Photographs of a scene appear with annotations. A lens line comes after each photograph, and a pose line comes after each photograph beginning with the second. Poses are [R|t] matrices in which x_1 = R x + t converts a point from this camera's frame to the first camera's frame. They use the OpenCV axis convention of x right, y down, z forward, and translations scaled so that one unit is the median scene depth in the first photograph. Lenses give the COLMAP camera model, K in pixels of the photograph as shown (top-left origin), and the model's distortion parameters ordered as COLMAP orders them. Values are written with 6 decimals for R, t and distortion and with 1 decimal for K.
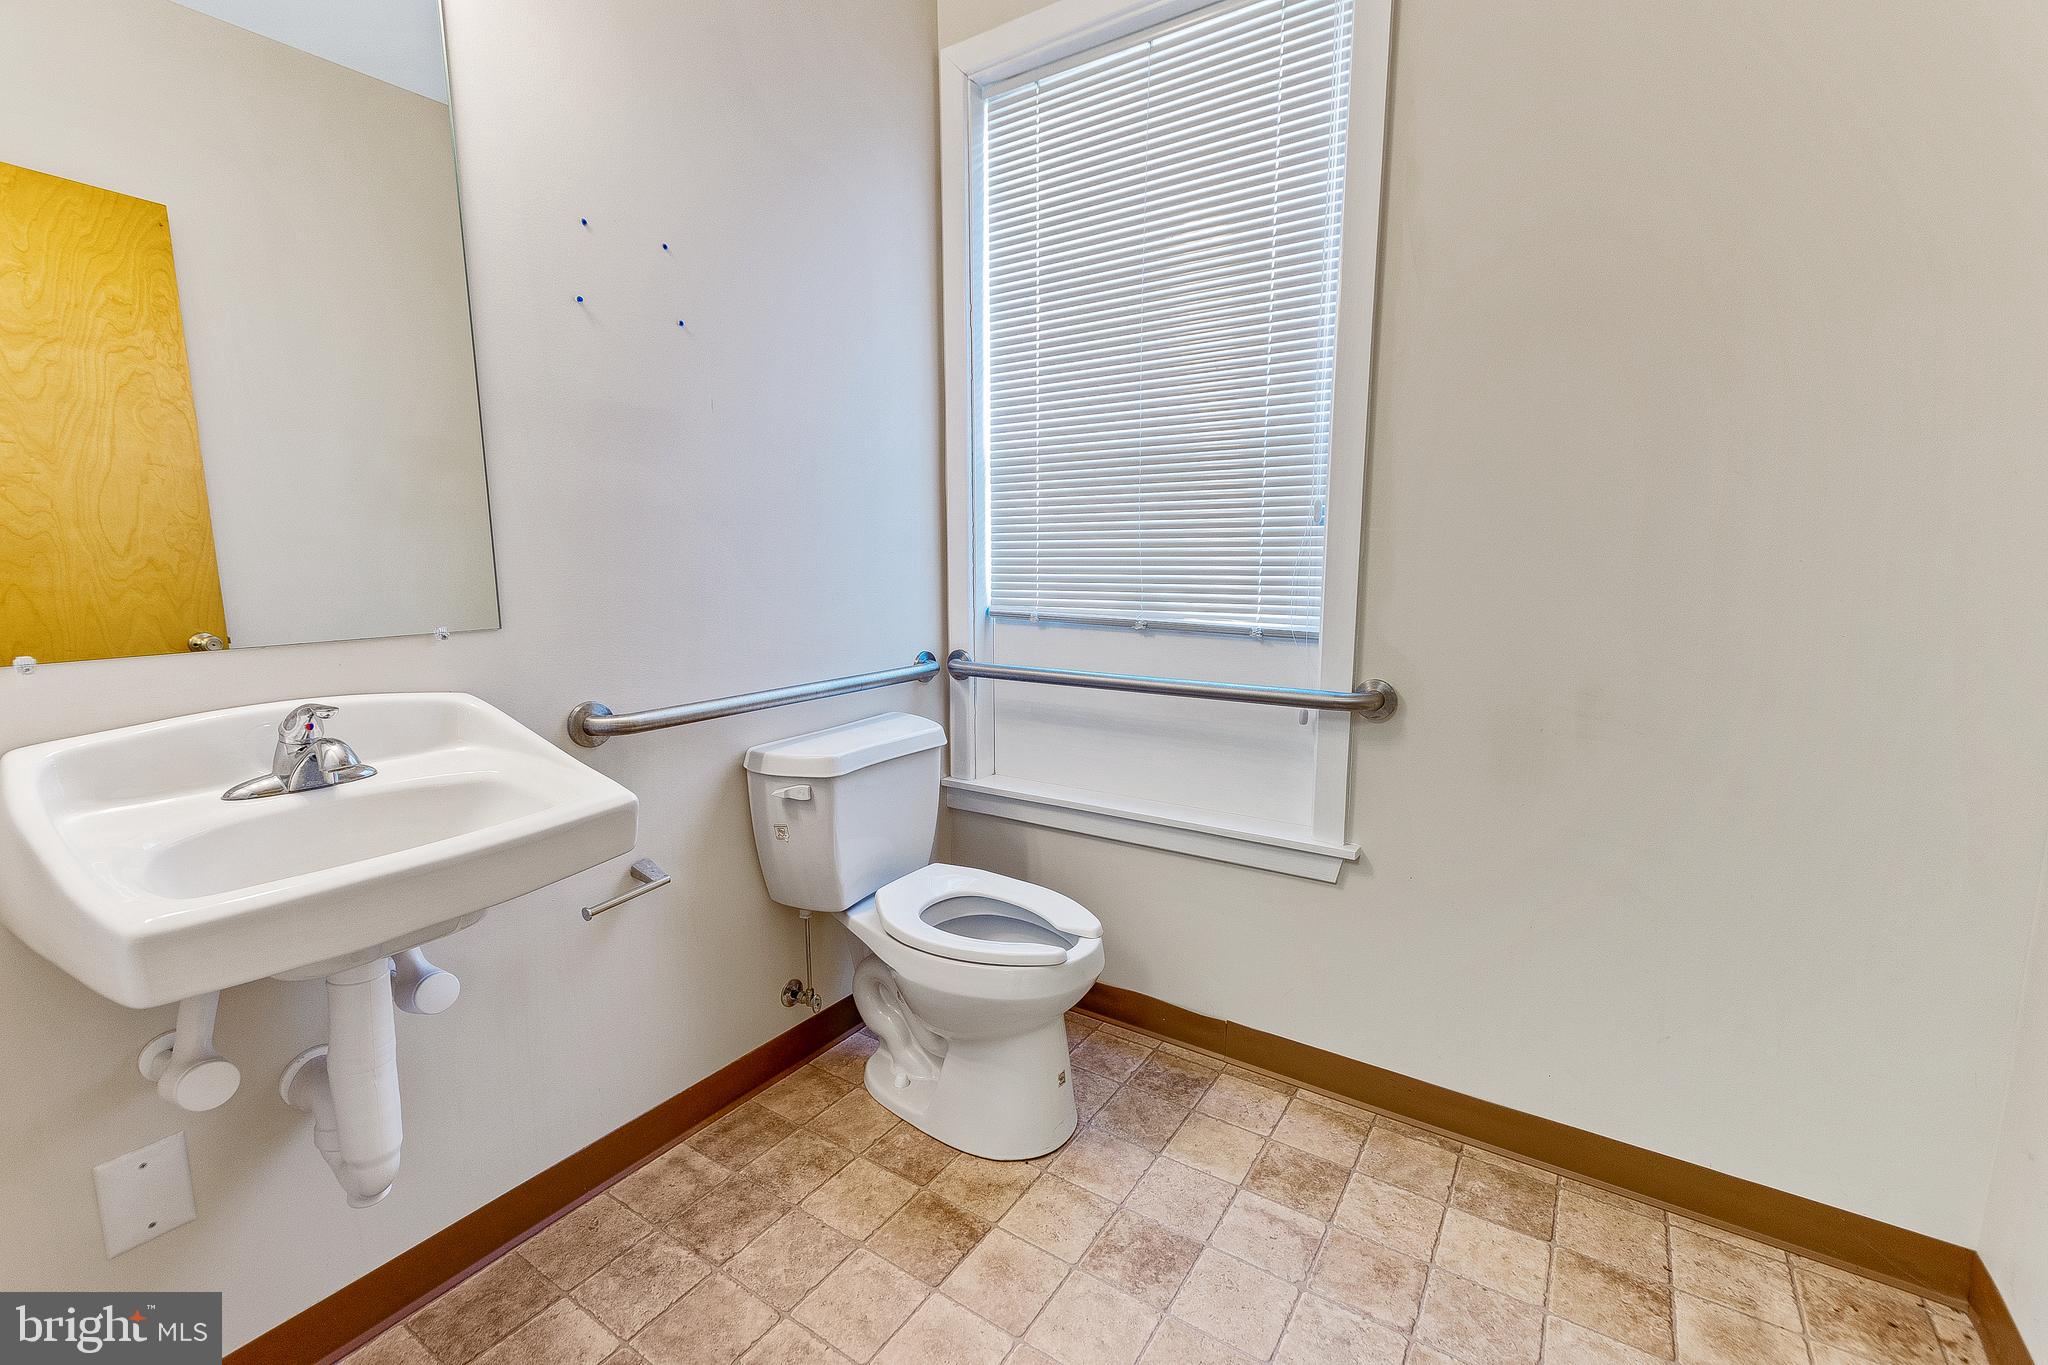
lens RADIAL K [[889.4, 0, 1020.8], [0, 889.4, 677.4], [0, 0, 1]] dist [0.015058, -0.001047]
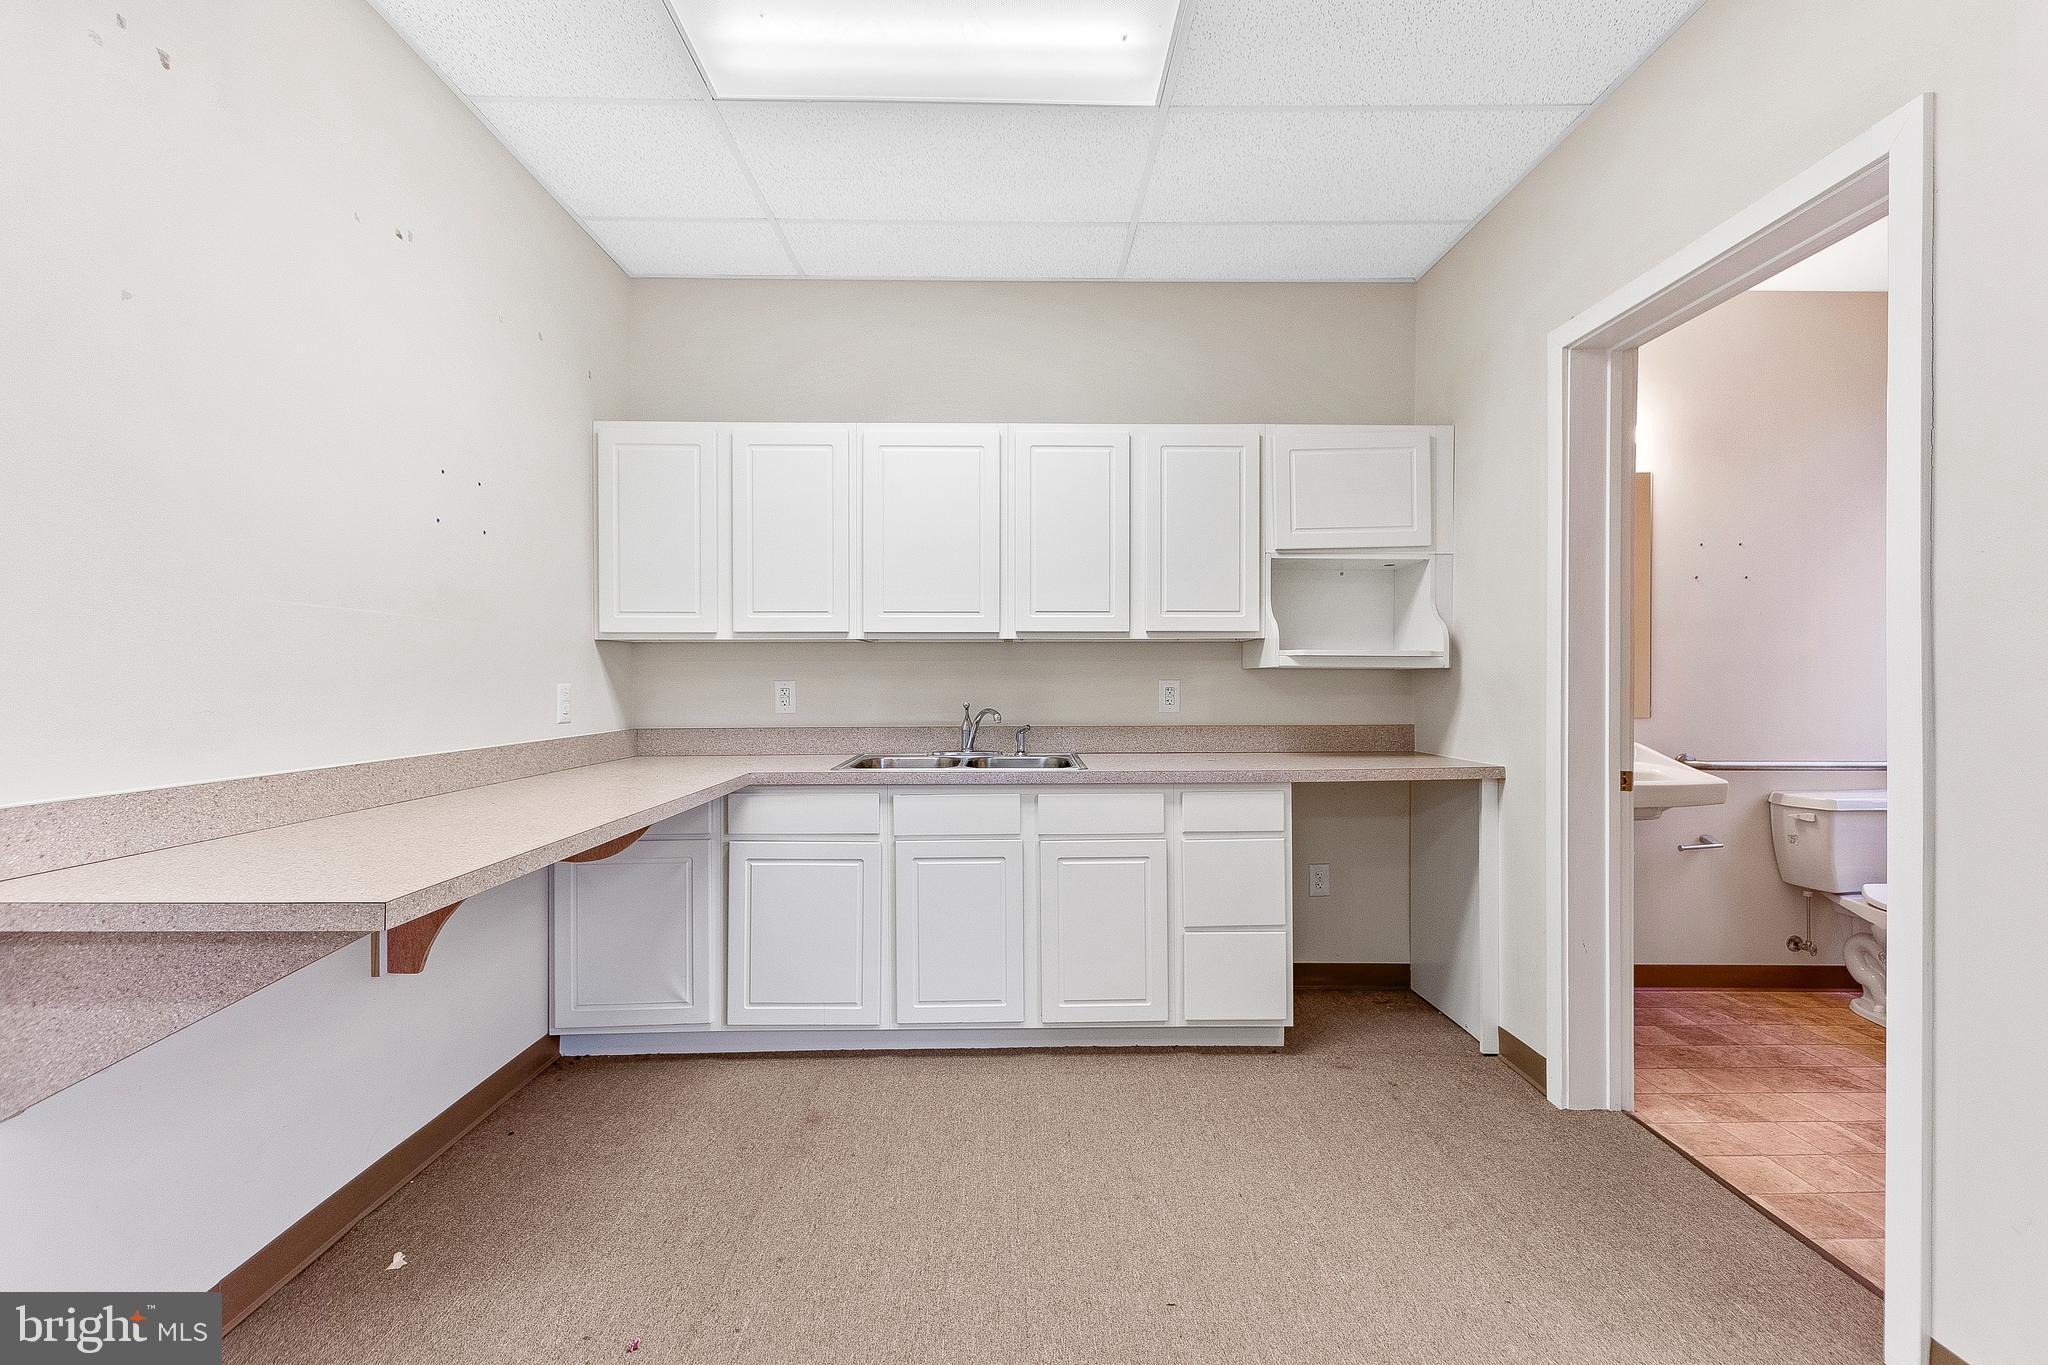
lens RADIAL K [[889.4, 0, 1024.2], [0, 889.4, 681.2], [0, 0, 1]] dist [0.015058, -0.001047]
pose [[0.581049, 0.008497, -0.813824, 0.311088], [-0.117268, 0.990385, -0.073385, 0.172003], [0.805376, 0.138076, 0.576459, -1.370102]]
